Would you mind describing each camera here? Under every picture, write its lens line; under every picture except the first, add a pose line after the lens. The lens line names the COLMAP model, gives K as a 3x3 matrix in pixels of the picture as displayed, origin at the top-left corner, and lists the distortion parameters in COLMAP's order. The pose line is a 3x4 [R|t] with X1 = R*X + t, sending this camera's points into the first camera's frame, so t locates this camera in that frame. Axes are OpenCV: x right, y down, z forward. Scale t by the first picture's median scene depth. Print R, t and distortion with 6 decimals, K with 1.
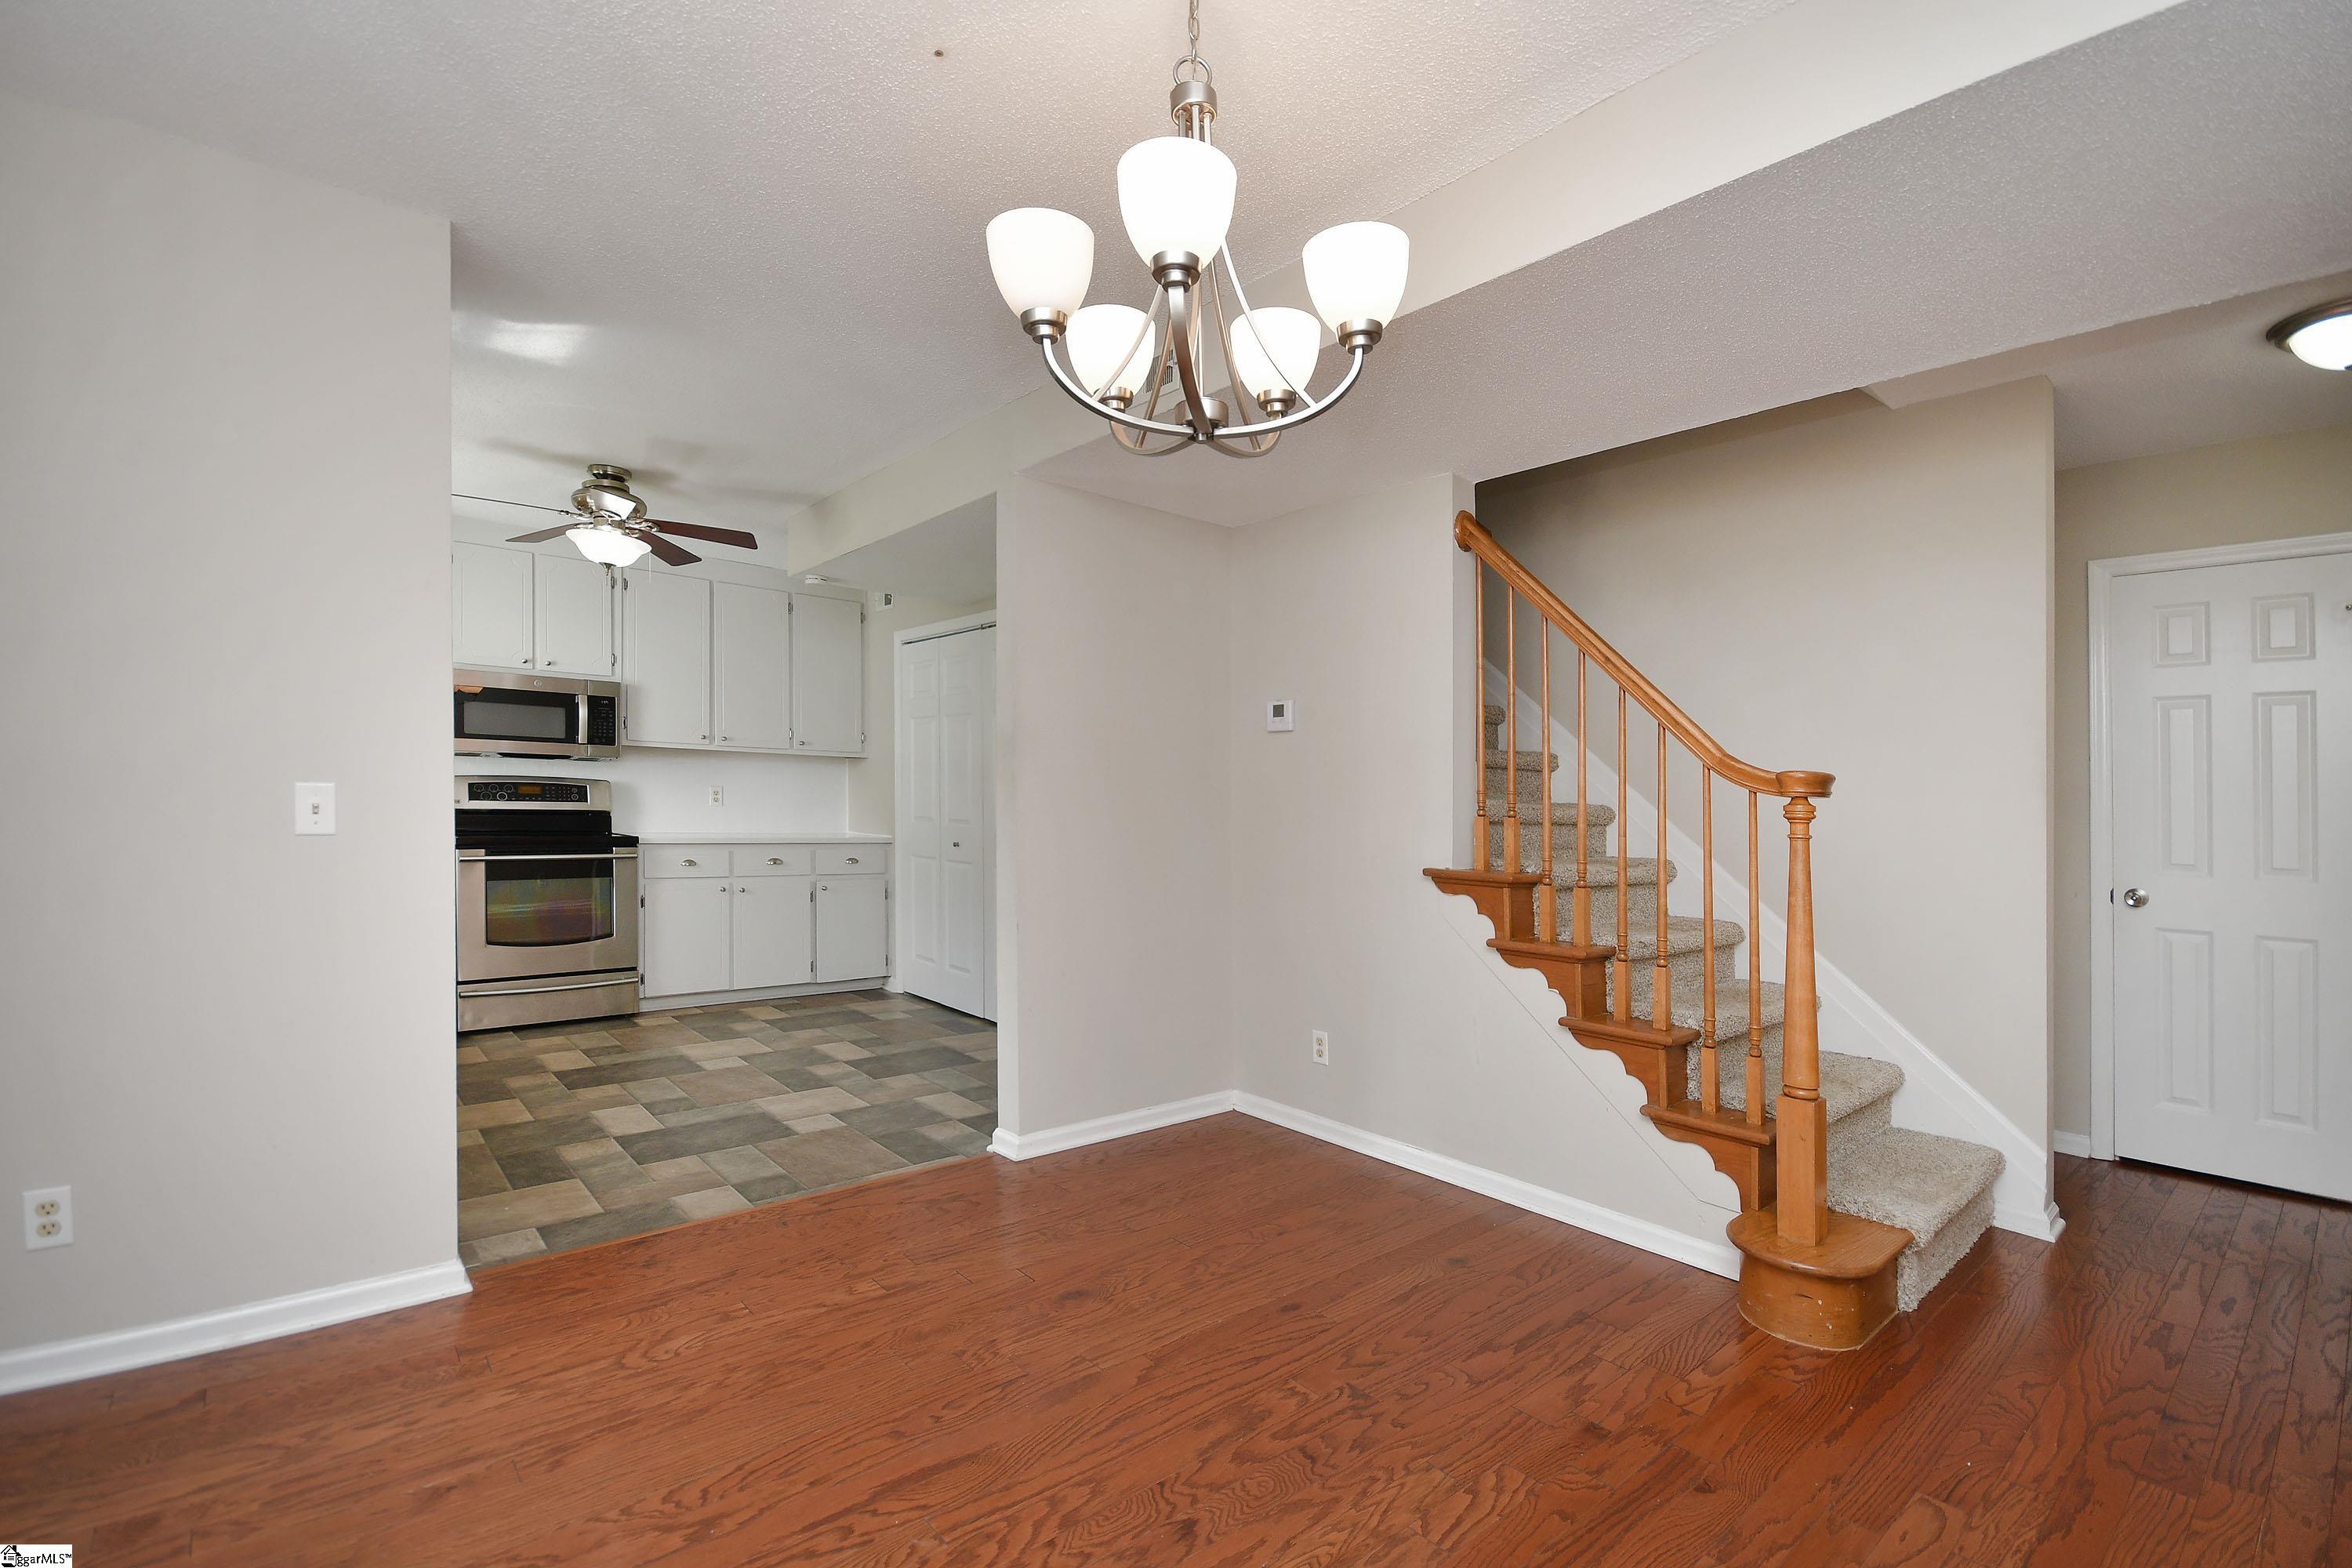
lens RADIAL K [[967.5, 0, 1185.1], [0, 967.5, 882.8], [0, 0, 1]] dist [0.000609, 0.000025]
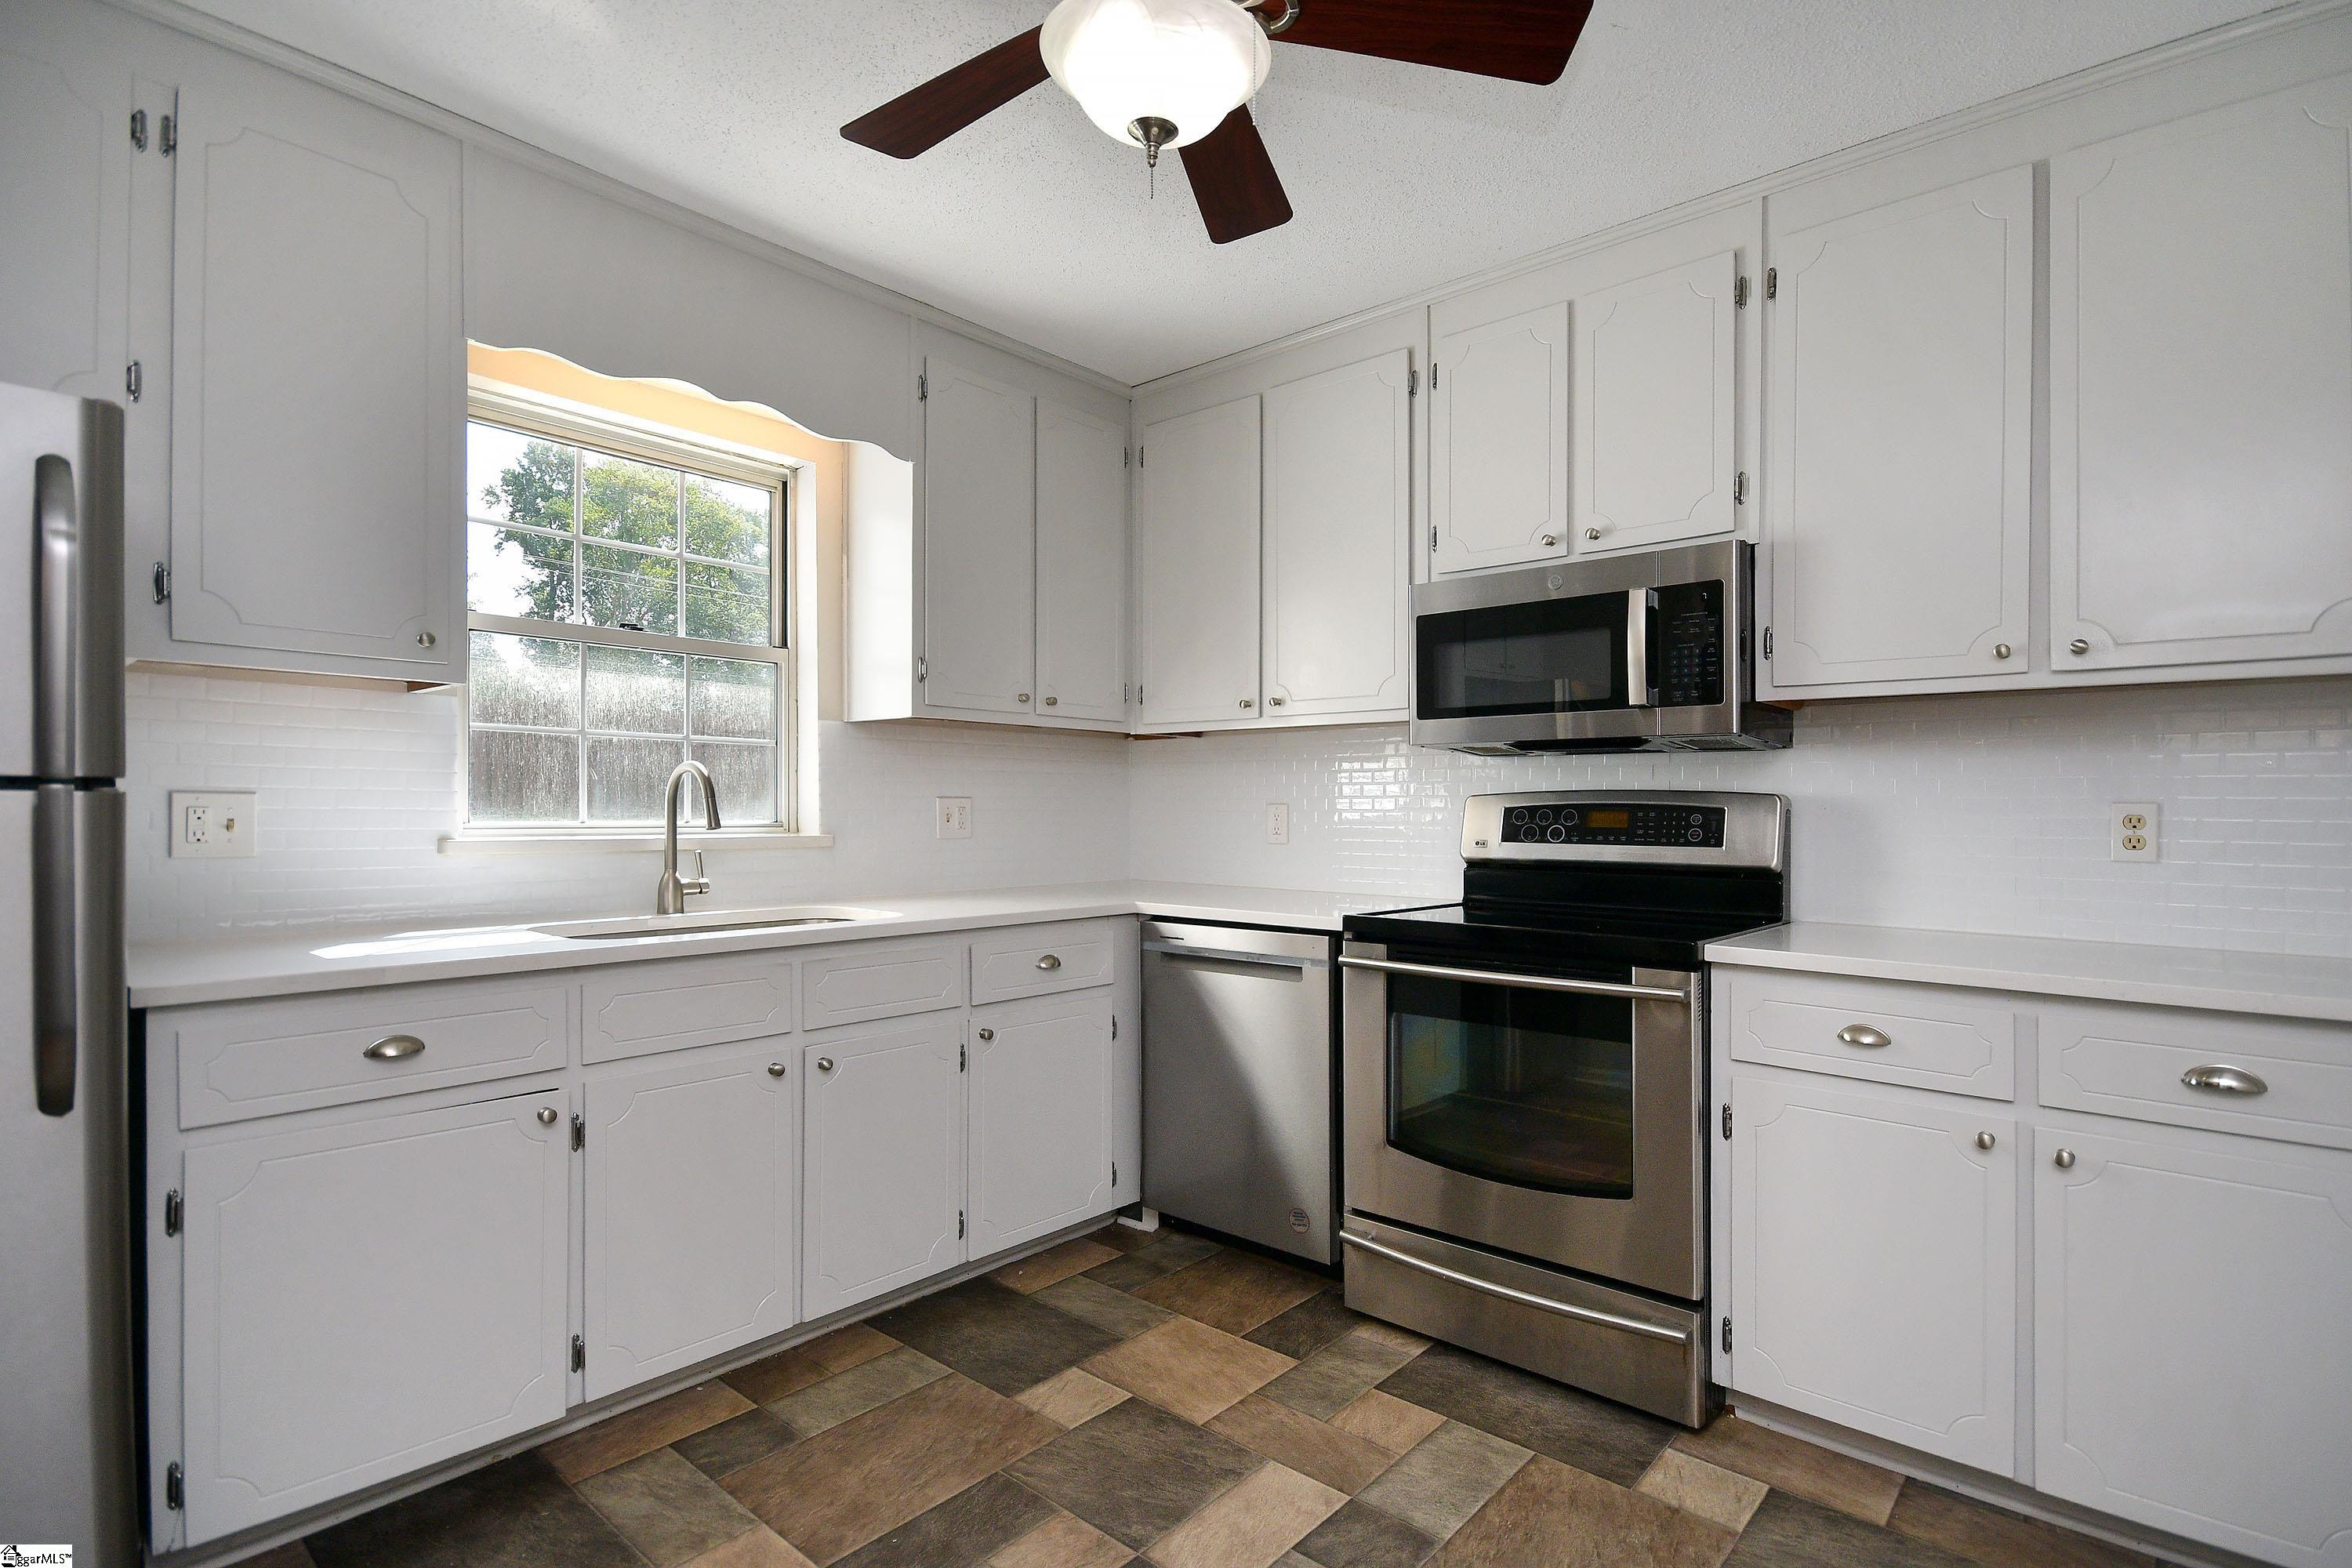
lens RADIAL K [[1145.6, 0, 1174.8], [0, 1145.6, 807.4], [0, 0, 1]] dist [0.010934, -0.000222]
pose [[0.106756, -0.023666, -0.994004, -0.166693], [-0.088996, 0.995477, -0.033259, -0.070431], [0.990294, 0.092013, 0.104167, 0.798467]]
